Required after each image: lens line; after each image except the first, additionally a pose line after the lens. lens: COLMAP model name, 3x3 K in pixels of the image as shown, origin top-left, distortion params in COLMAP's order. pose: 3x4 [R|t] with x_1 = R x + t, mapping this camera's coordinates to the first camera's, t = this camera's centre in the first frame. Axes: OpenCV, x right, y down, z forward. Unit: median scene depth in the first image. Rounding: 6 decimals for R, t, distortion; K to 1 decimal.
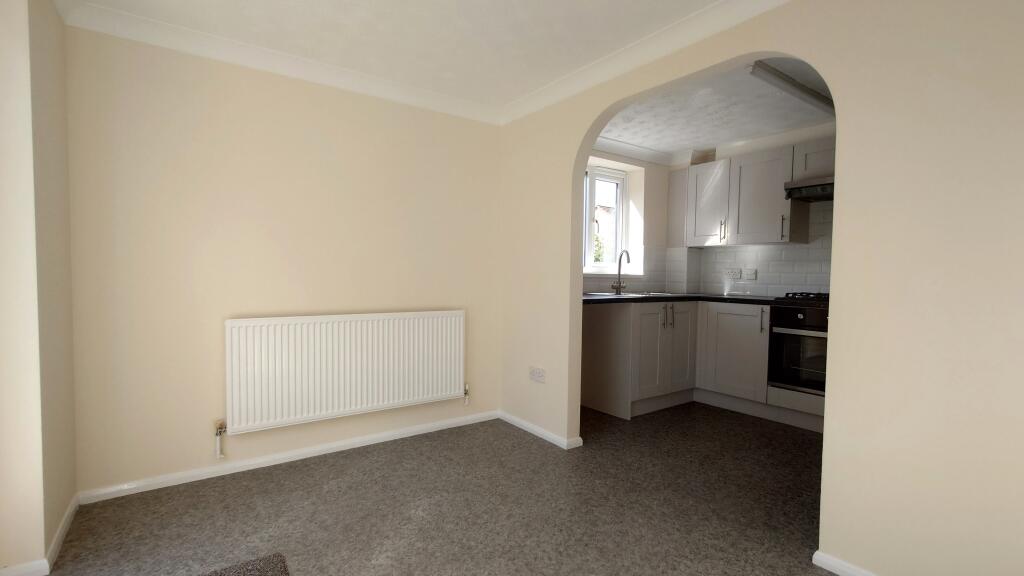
lens RADIAL K [[463.0, 0, 512.9], [0, 463.0, 289.2], [0, 0, 1]] dist [-0.005158, -0.000011]
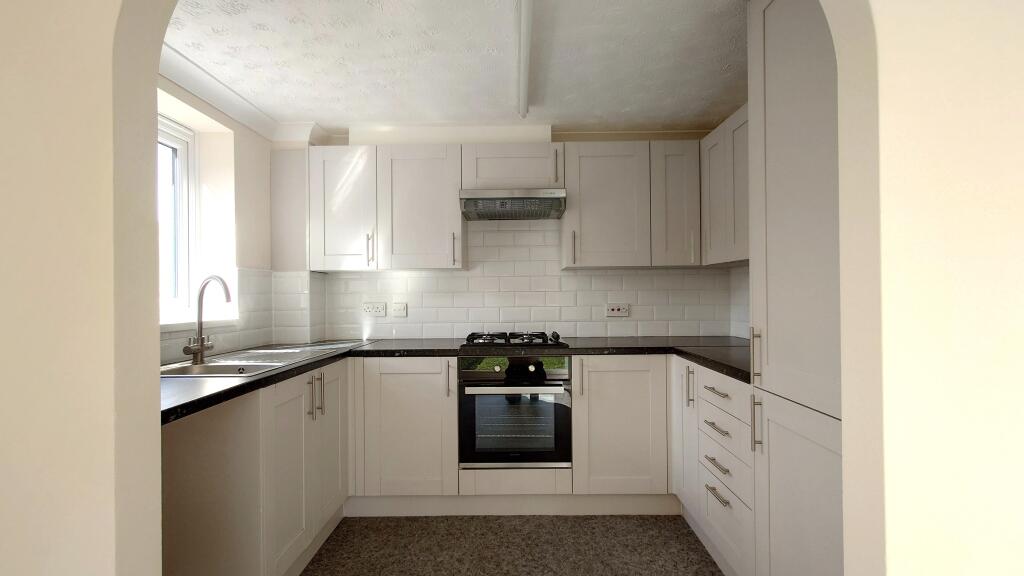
lens RADIAL K [[463.0, 0, 515.7], [0, 463.0, 291.3], [0, 0, 1]] dist [-0.005158, -0.000011]
pose [[0.582960, -0.014409, 0.812373, 0.023341], [0.046120, 0.998817, -0.015380, -0.043476], [-0.811191, 0.046433, 0.582935, 0.430767]]
